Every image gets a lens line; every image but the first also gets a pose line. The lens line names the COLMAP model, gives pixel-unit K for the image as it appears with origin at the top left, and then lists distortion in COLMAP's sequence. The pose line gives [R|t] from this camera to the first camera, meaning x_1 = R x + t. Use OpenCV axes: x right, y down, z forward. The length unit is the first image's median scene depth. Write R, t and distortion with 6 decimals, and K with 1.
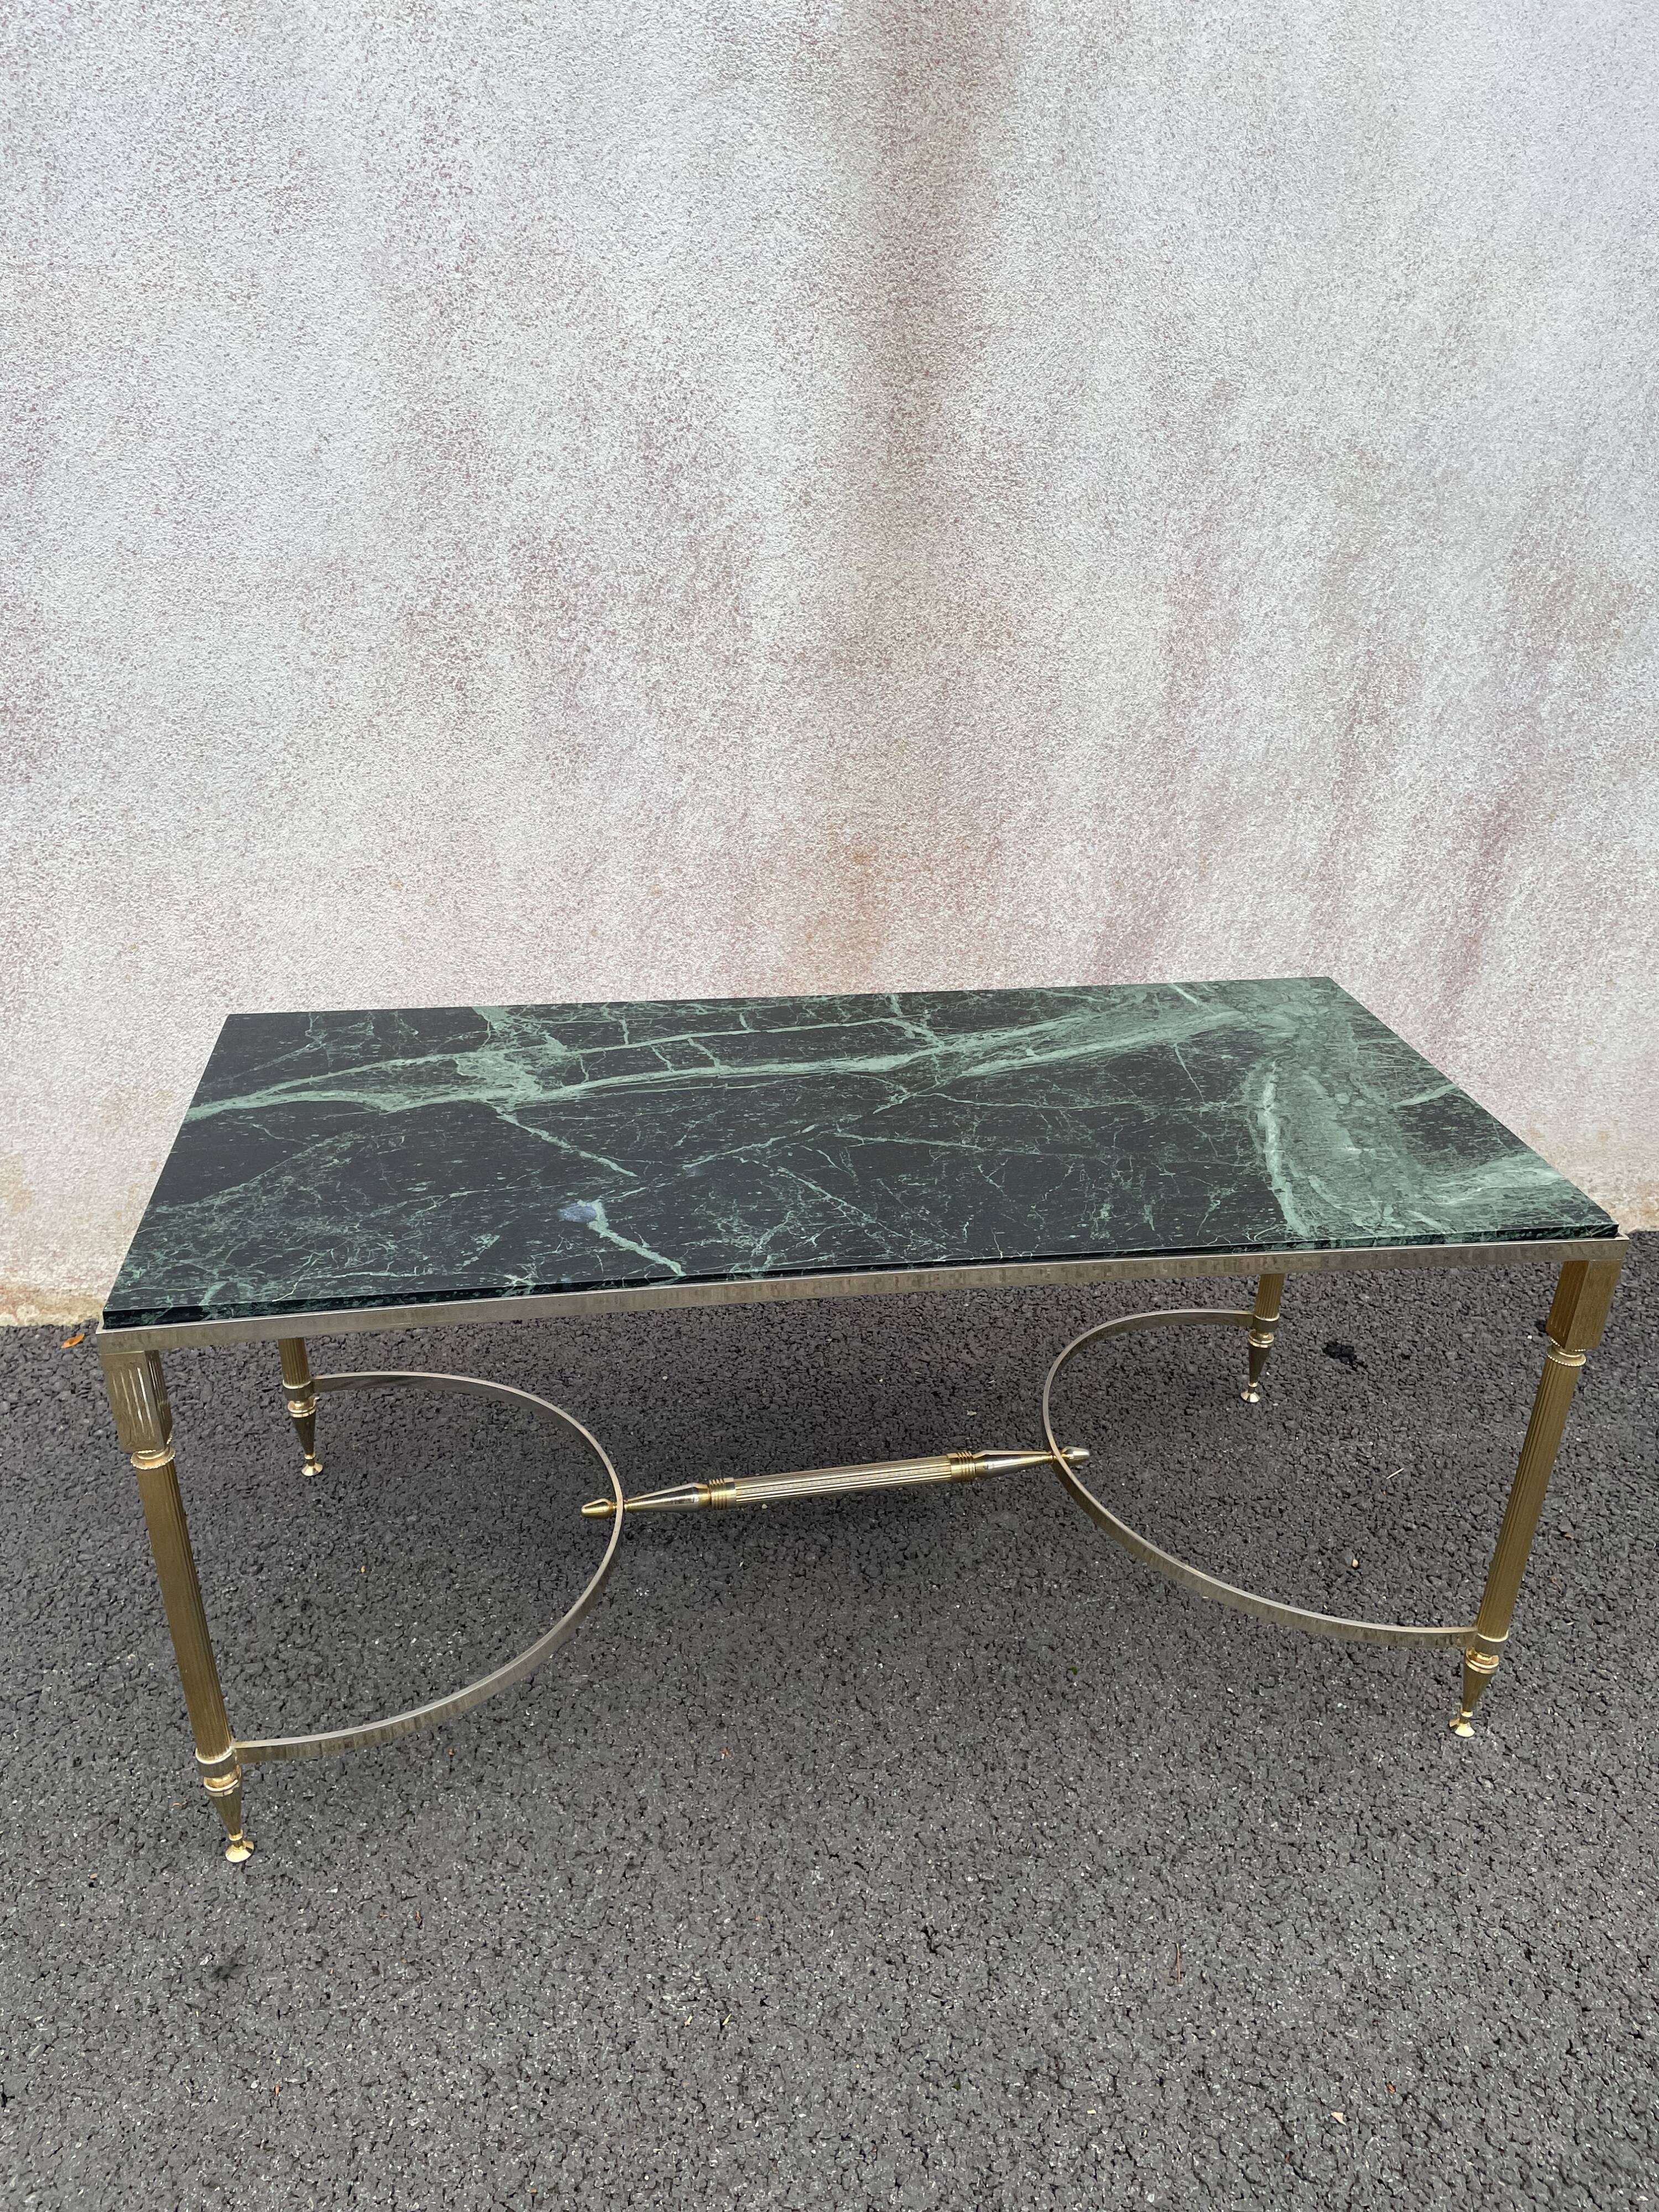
lens RADIAL K [[1669.7, 0, 817.2], [0, 1669.7, 1106.0], [0, 0, 1]] dist [0.084838, -0.112330]
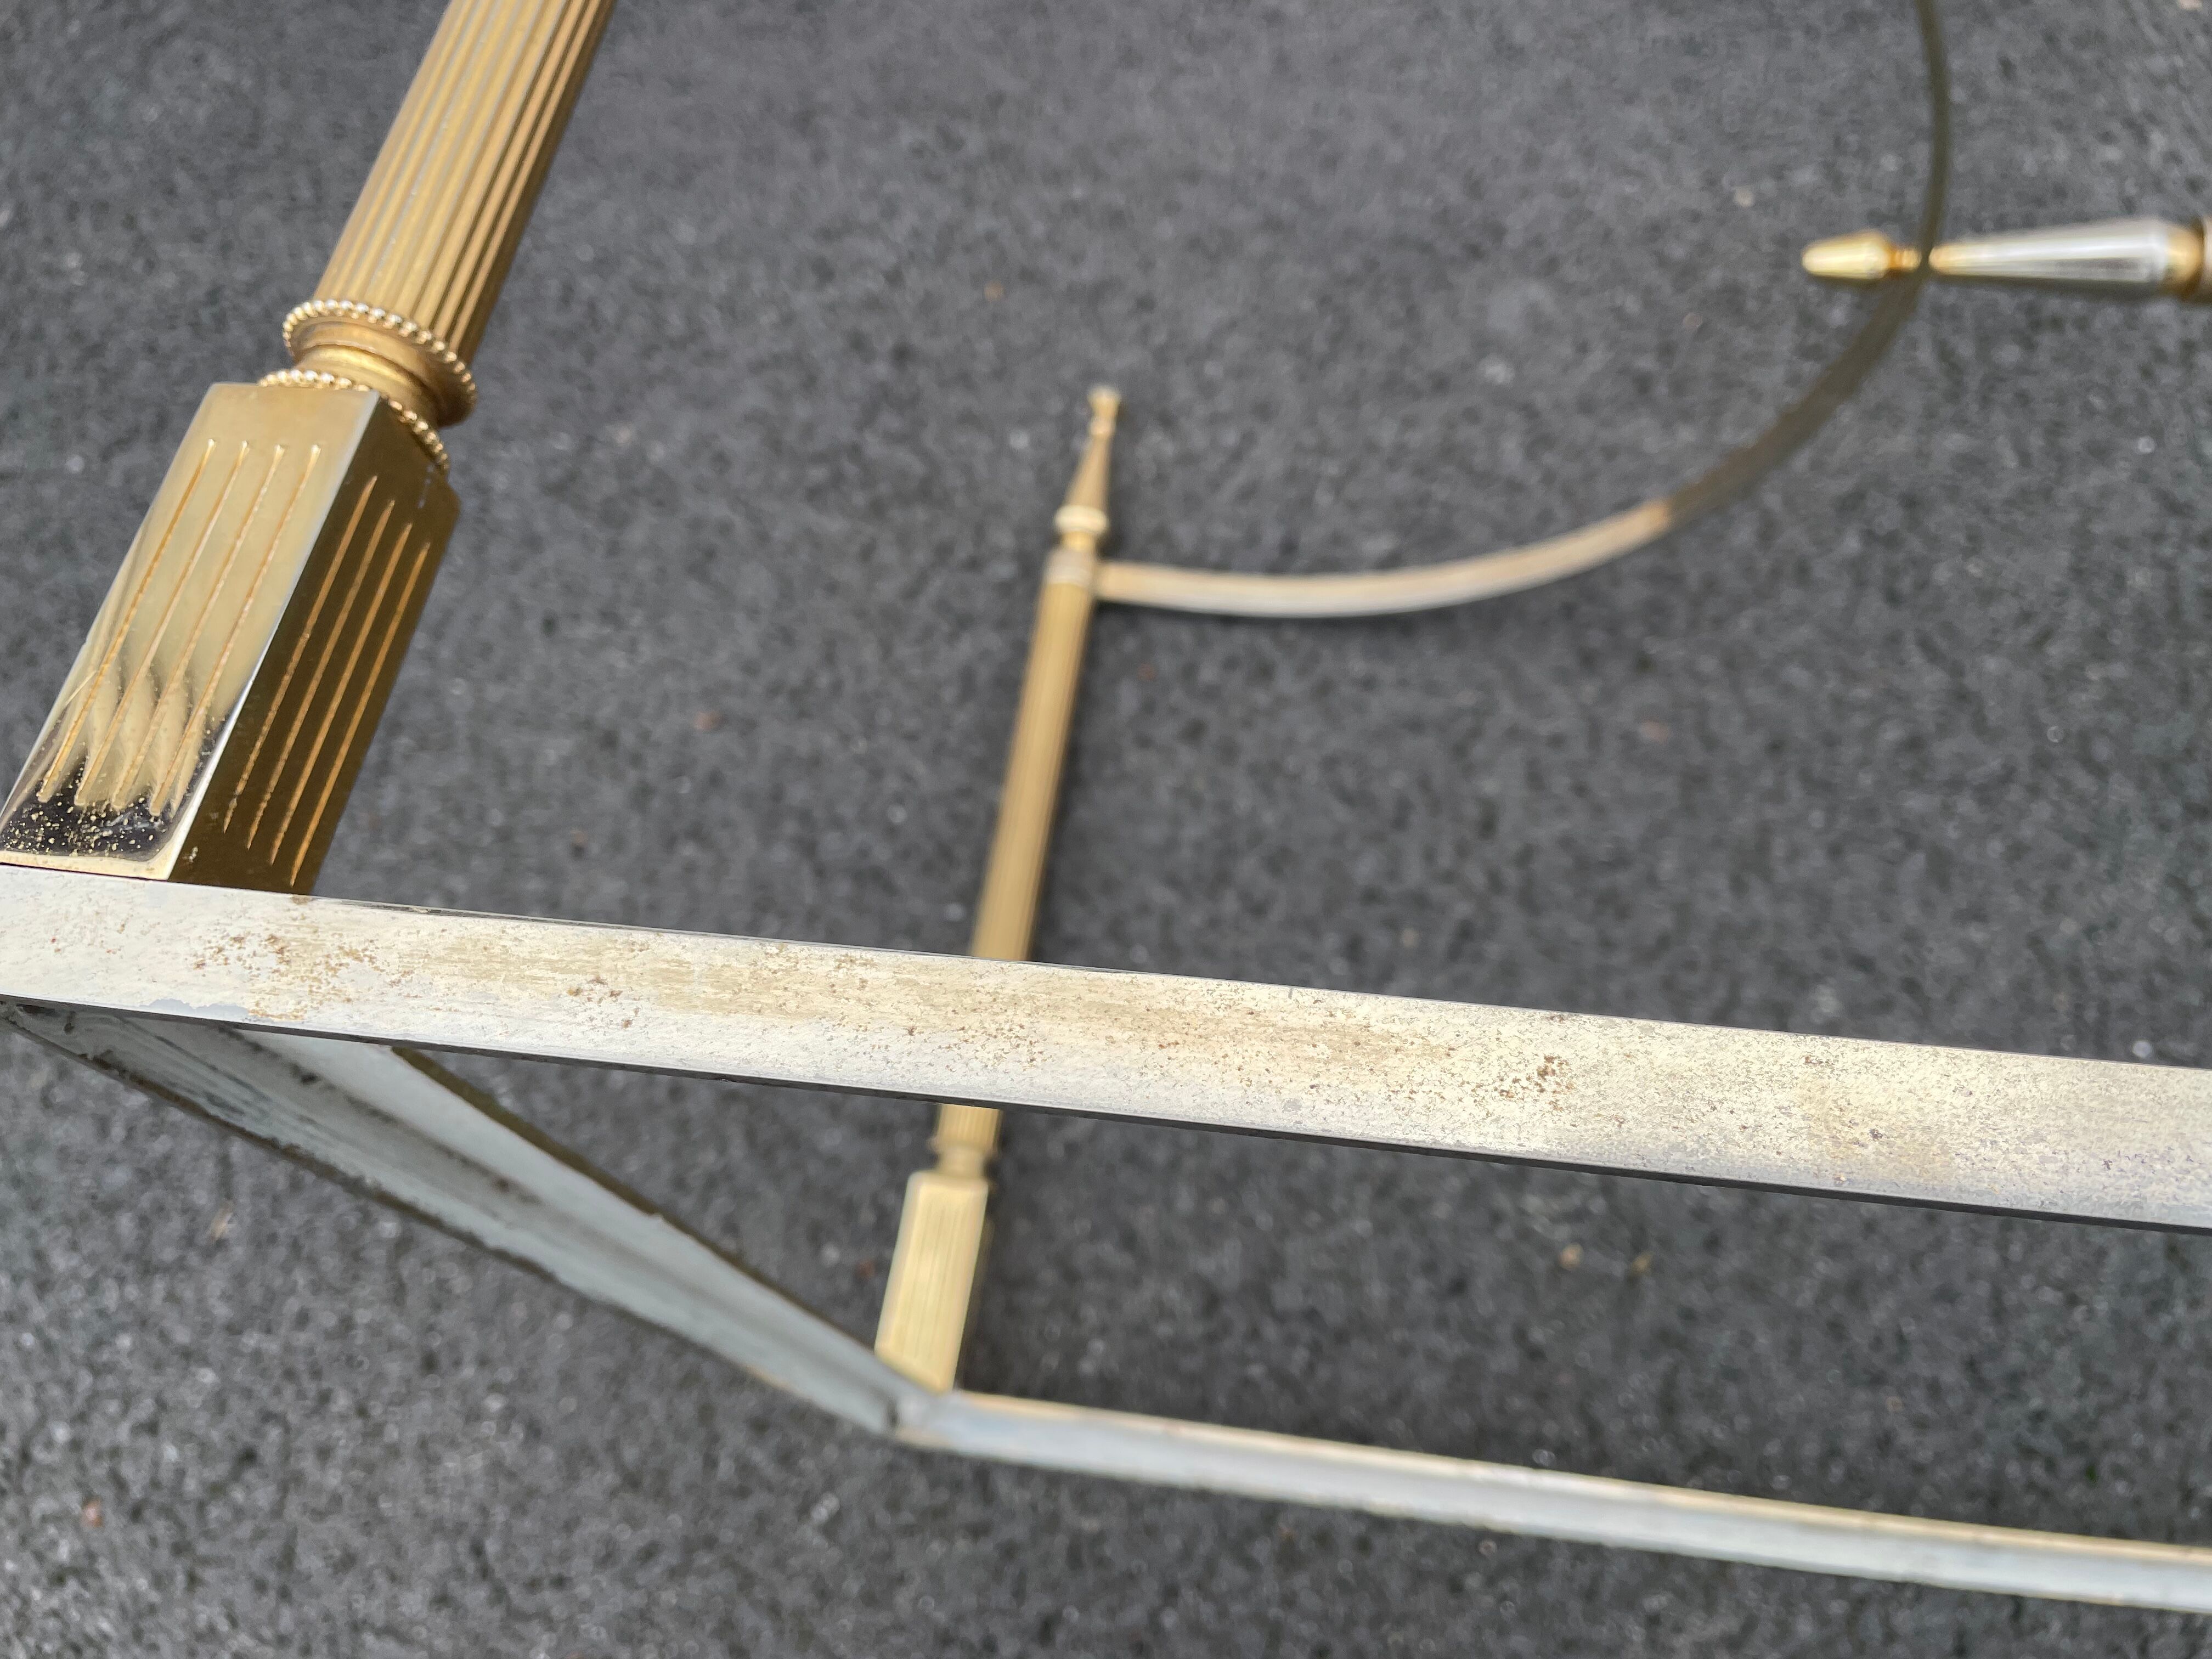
lens RADIAL K [[1678.8, 0, 1118.2], [0, 1678.8, 821.5], [0, 0, 1]] dist [0.065877, -0.110579]
pose [[0.970735, 0.124085, -0.205613, -0.094756], [0.033774, 0.777128, 0.628435, 0.061597], [0.237767, -0.616988, 0.750195, 0.494137]]
